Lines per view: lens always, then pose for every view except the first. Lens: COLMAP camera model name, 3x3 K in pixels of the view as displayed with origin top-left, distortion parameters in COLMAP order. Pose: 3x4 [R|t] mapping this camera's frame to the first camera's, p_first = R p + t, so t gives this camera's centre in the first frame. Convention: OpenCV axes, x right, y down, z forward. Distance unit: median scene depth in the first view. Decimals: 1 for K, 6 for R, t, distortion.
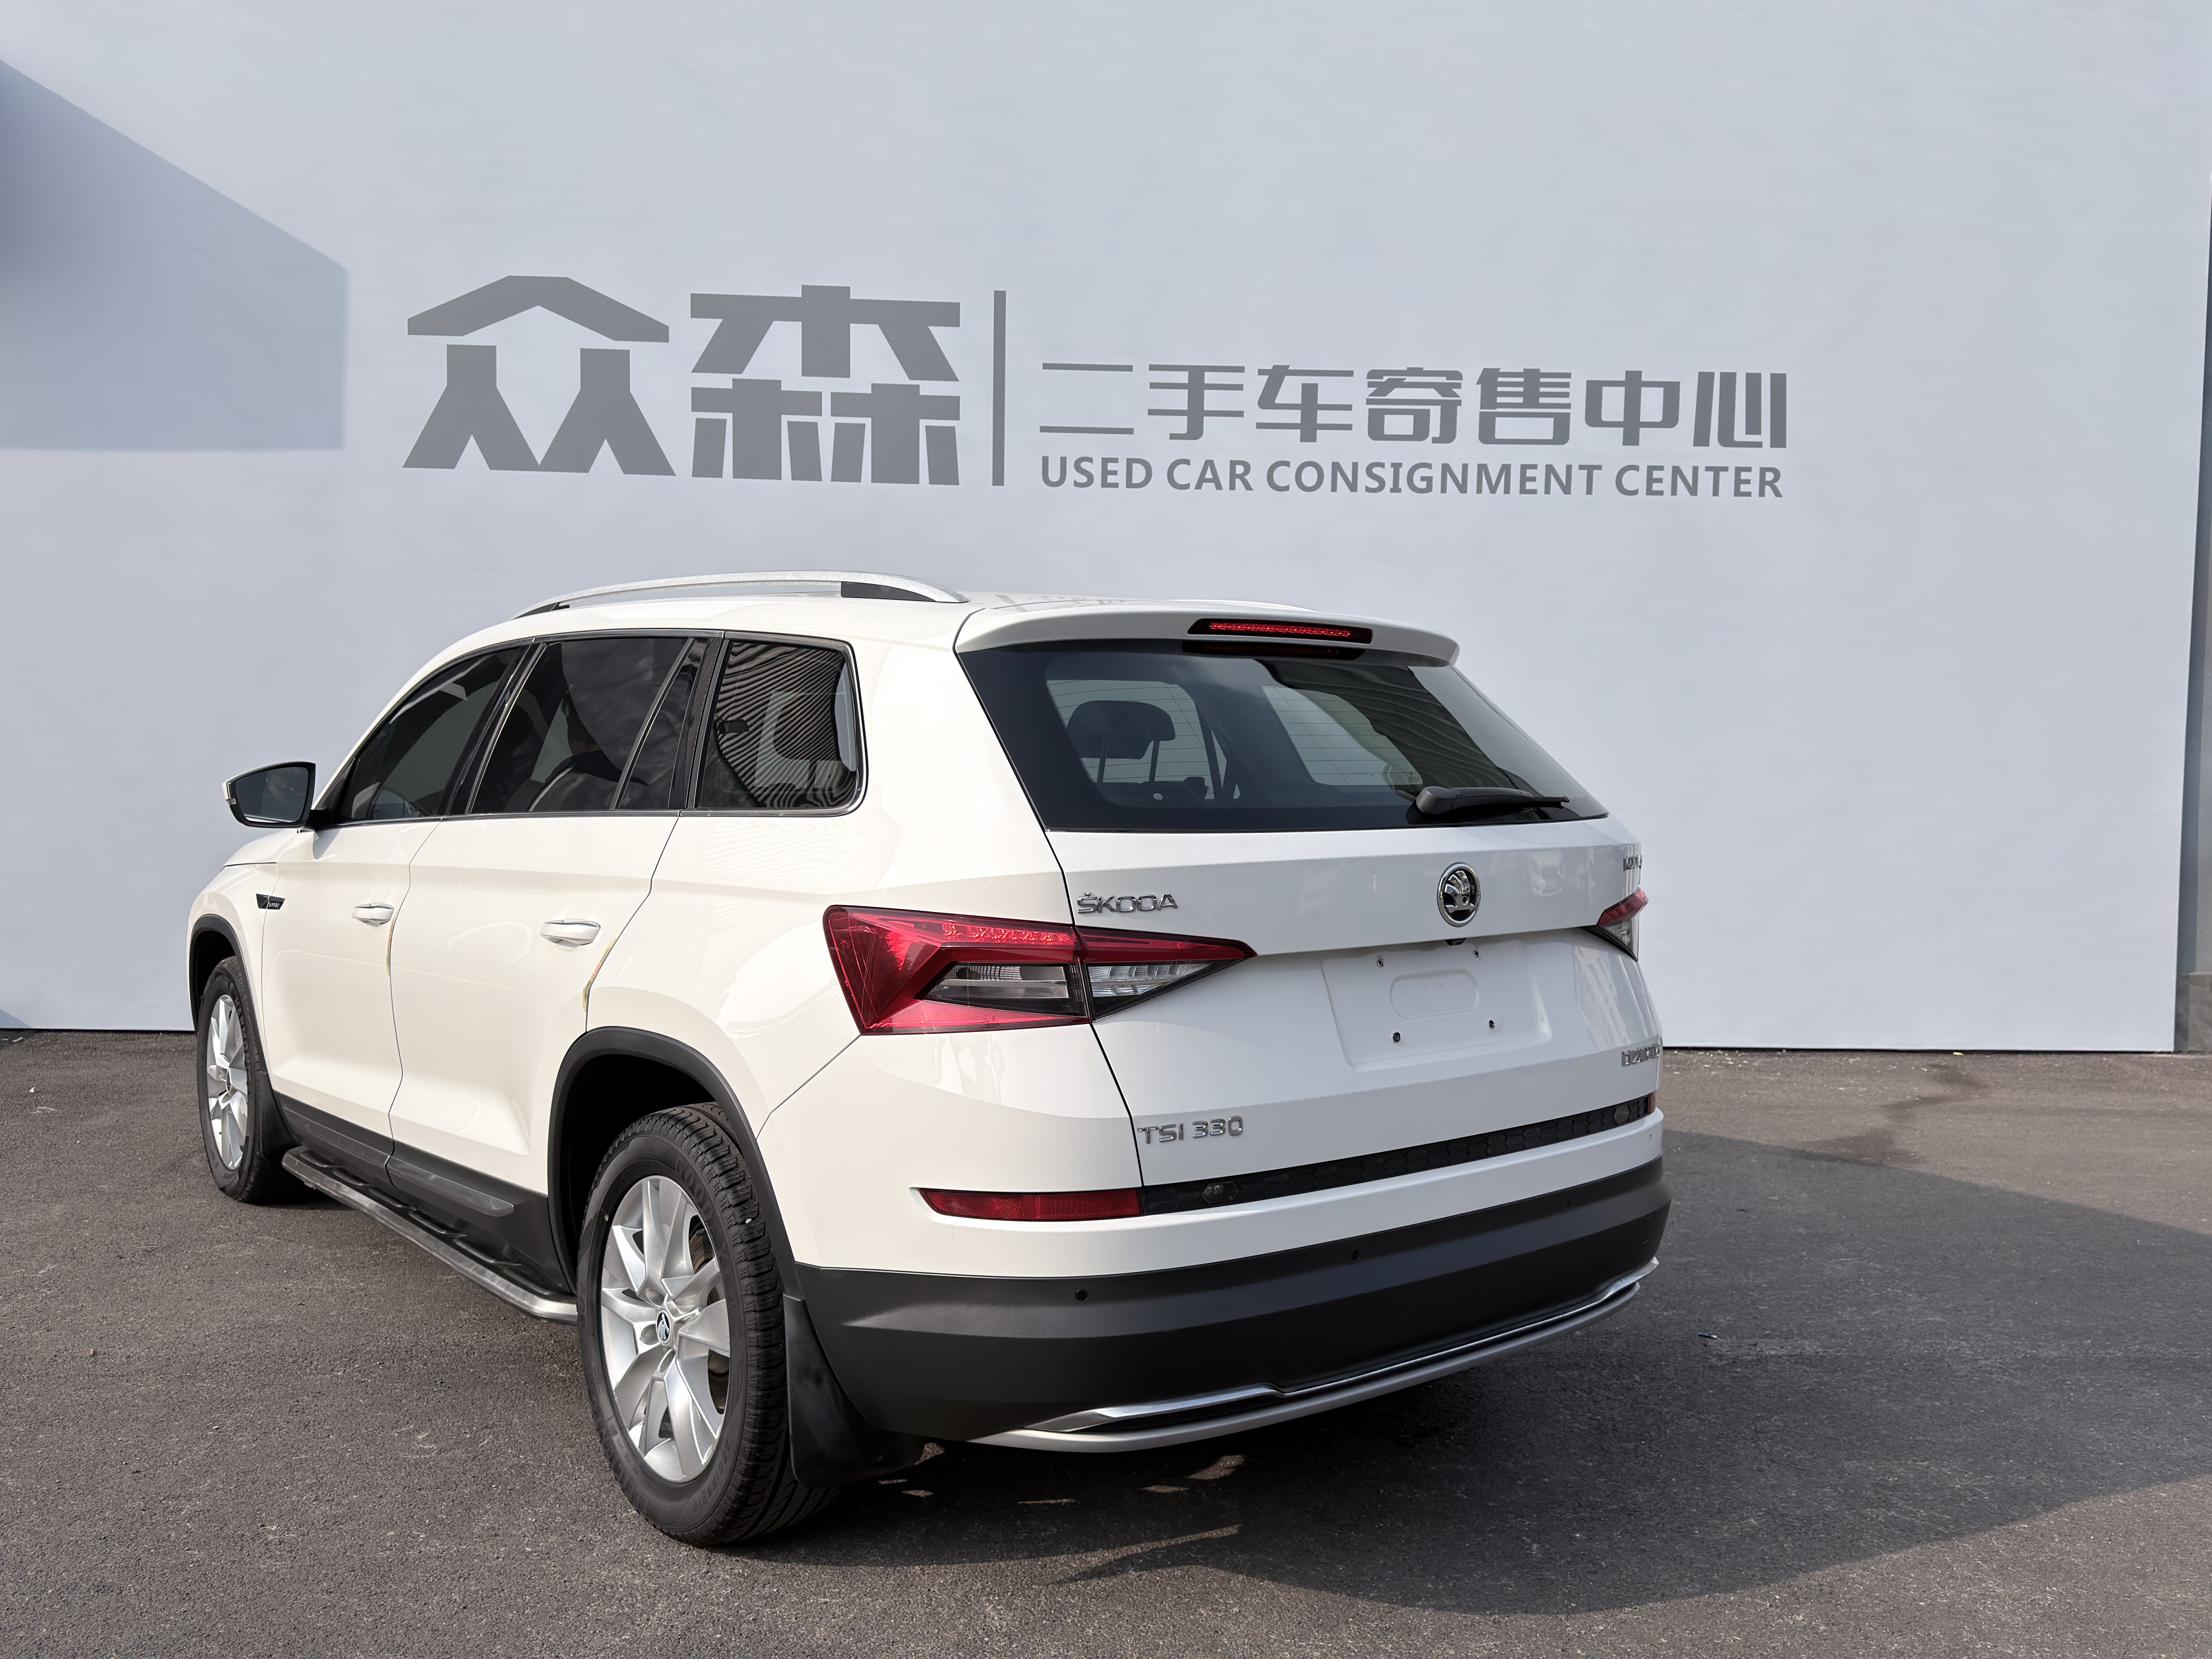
lens RADIAL K [[1952.2, 0, 1101.8], [0, 1952.2, 847.2], [0, 0, 1]] dist [0.043877, -0.078164]
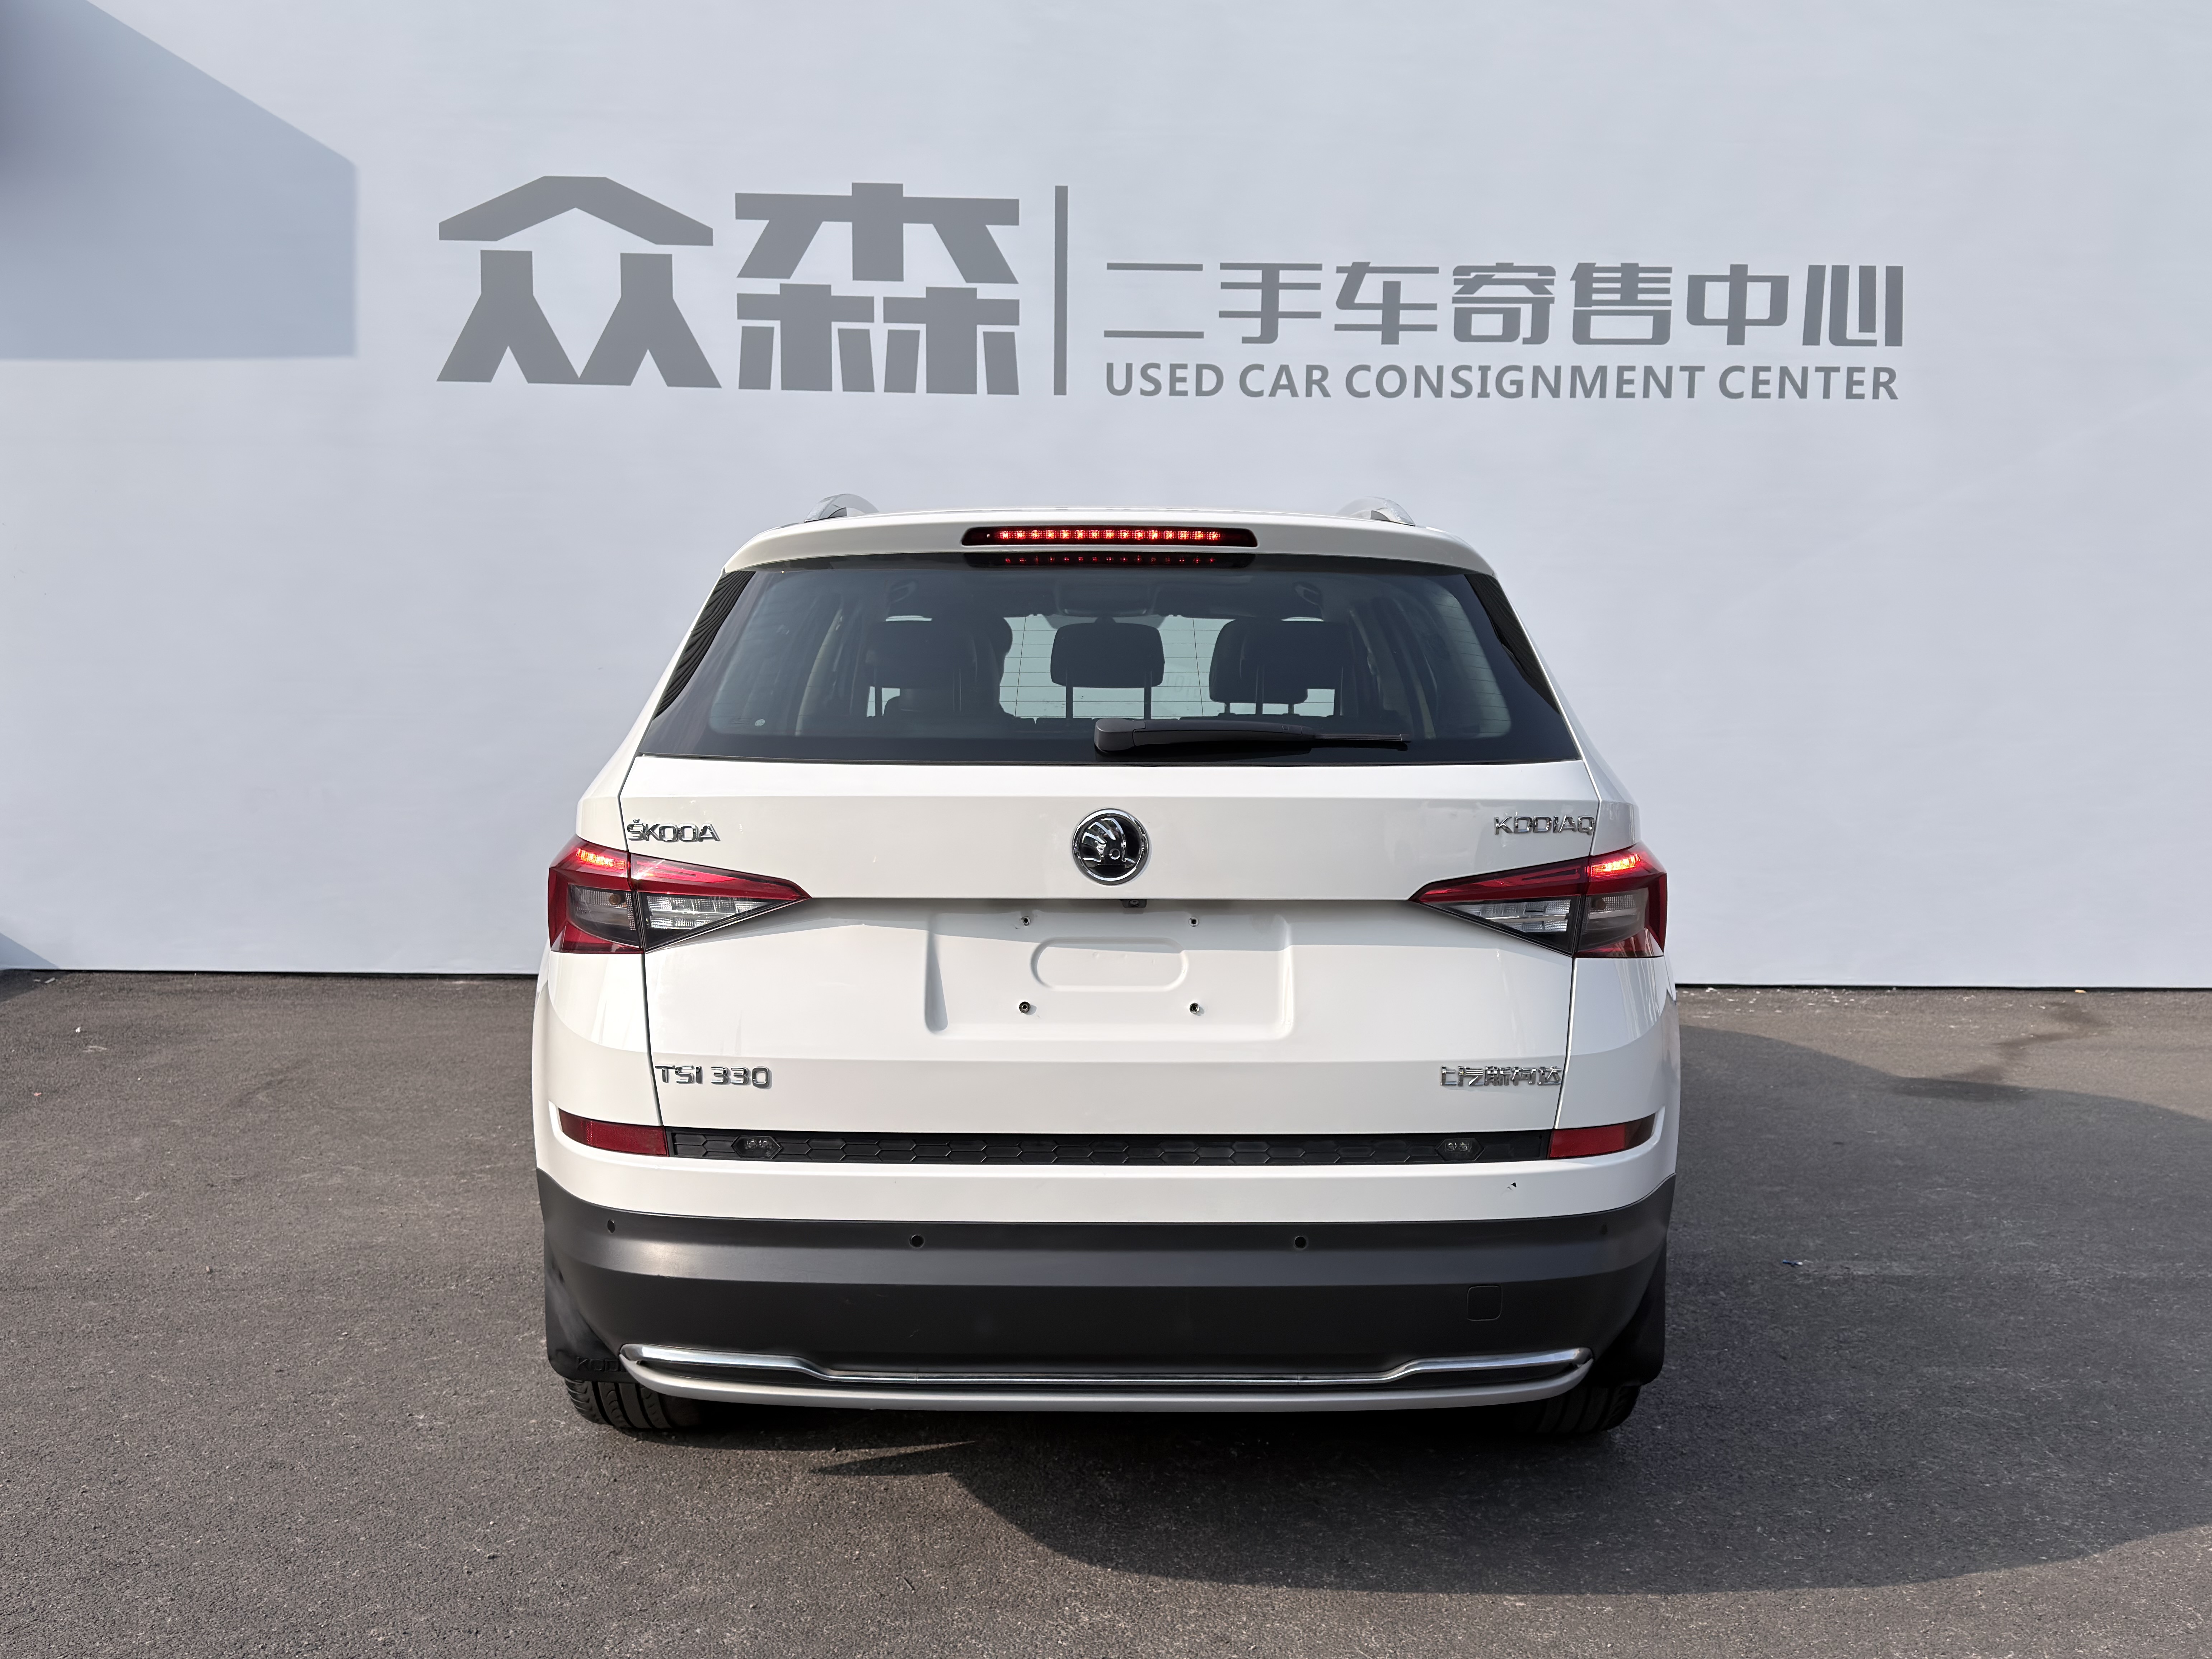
lens RADIAL K [[2181.3, 0, 1096.6], [0, 2181.3, 871.3], [0, 0, 1]] dist [0.020799, 0.000000]
pose [[0.999695, -0.003778, -0.024397, -0.010825], [0.004770, 0.999158, 0.040760, 0.002406], [0.024222, -0.040864, 0.998871, -0.062781]]
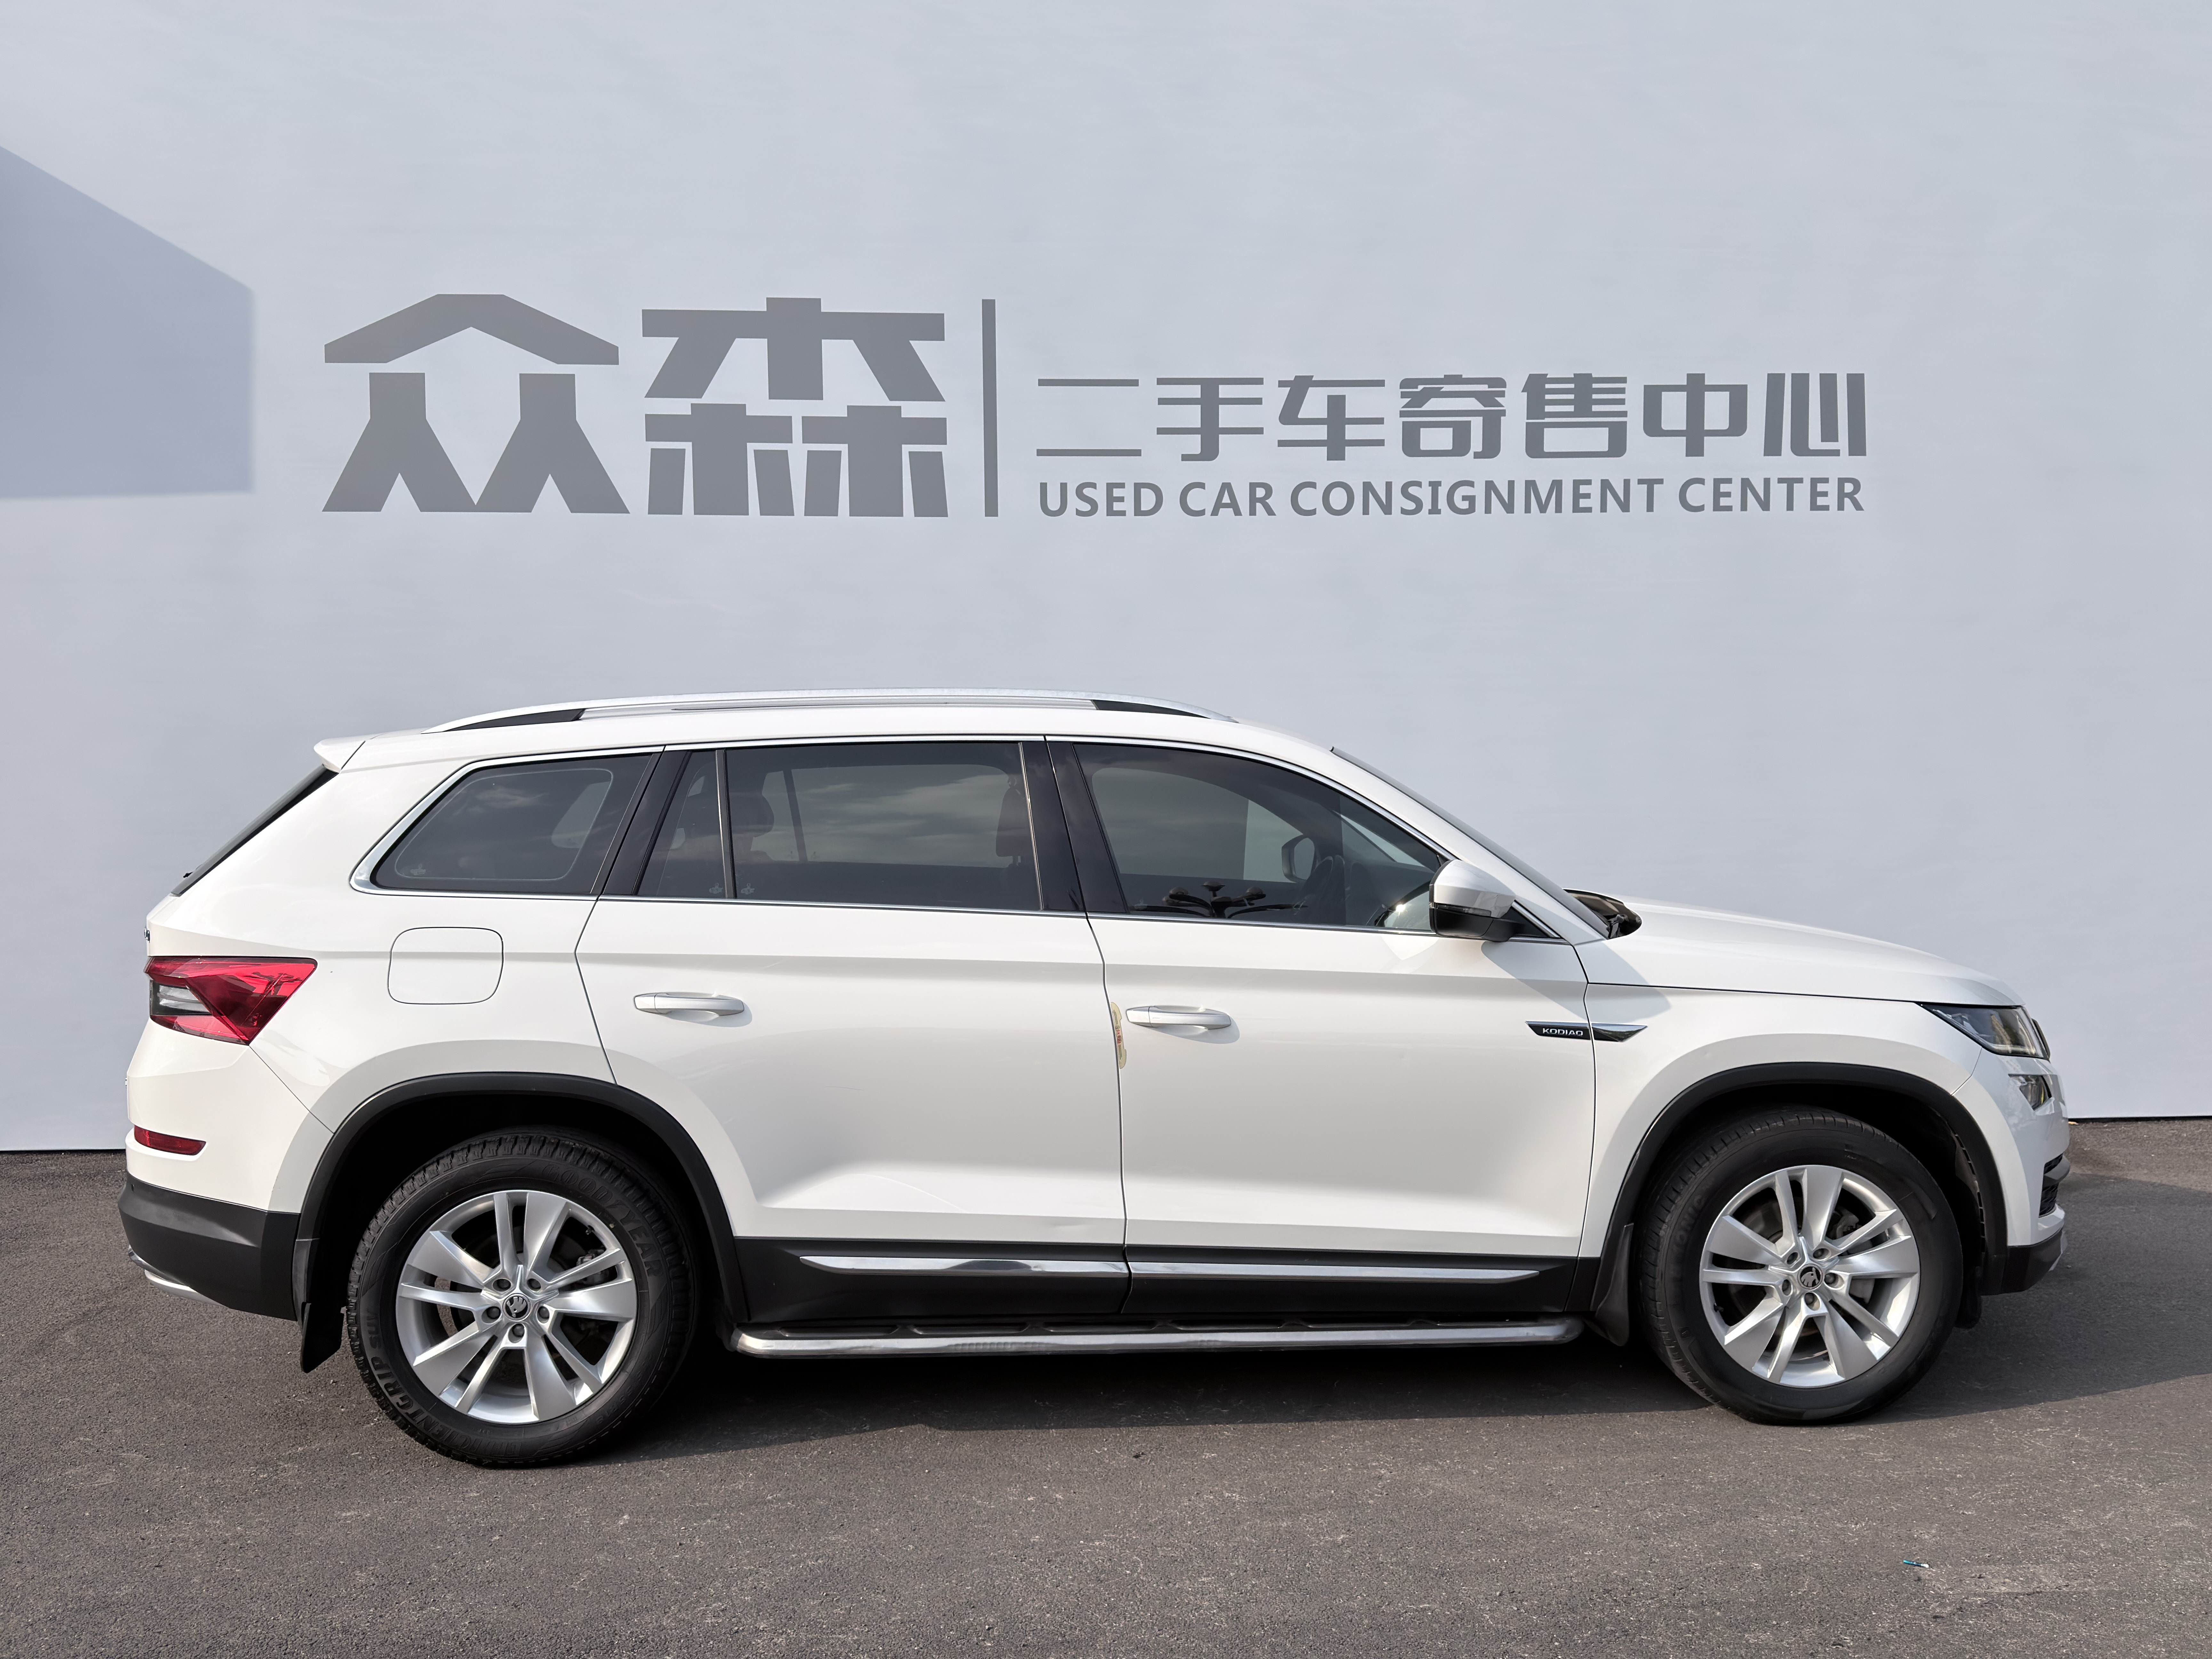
lens RADIAL K [[1952.2, 0, 1112.3], [0, 1952.2, 848.0], [0, 0, 1]] dist [0.043877, -0.078164]
pose [[0.999644, -0.023954, 0.011741, -0.011953], [0.024062, 0.999669, -0.009148, -0.023815], [-0.011518, 0.009427, 0.999889, 0.106608]]
